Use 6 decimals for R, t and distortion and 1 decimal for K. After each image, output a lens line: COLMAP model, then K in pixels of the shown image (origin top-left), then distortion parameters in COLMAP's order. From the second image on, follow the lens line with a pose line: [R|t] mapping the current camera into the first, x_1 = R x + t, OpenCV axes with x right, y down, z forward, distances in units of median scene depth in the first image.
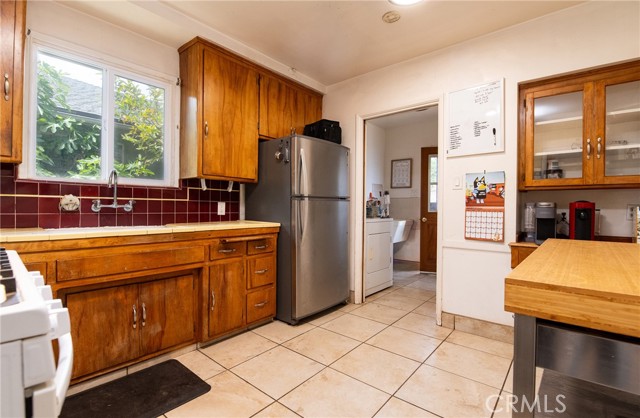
lens RADIAL K [[292.2, 0, 317.7], [0, 292.2, 212.4], [0, 0, 1]] dist [-0.023480, -0.000272]
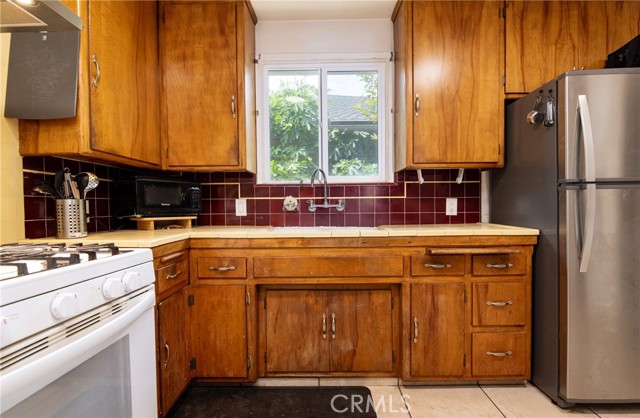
lens RADIAL K [[309.6, 0, 320.2], [0, 309.6, 215.3], [0, 0, 1]] dist [-0.007791, -0.001290]
pose [[0.634859, 0.006646, -0.772600, 0.092649], [0.002743, 0.999937, 0.010855, -0.001036], [0.772624, -0.009010, 0.634800, 0.298231]]
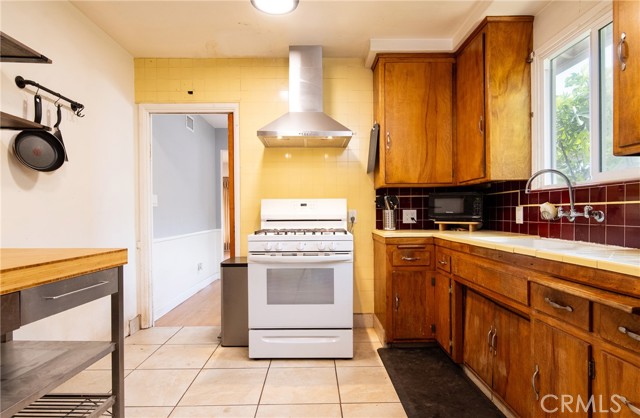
lens RADIAL K [[352.4, 0, 316.4], [0, 352.4, 214.4], [0, 0, 1]] dist [-0.001433, -0.000993]
pose [[-0.762236, -0.001579, -0.647297, 0.391141], [-0.010872, 0.999887, 0.010364, -0.022995], [0.647208, 0.014937, -0.762167, 1.196246]]
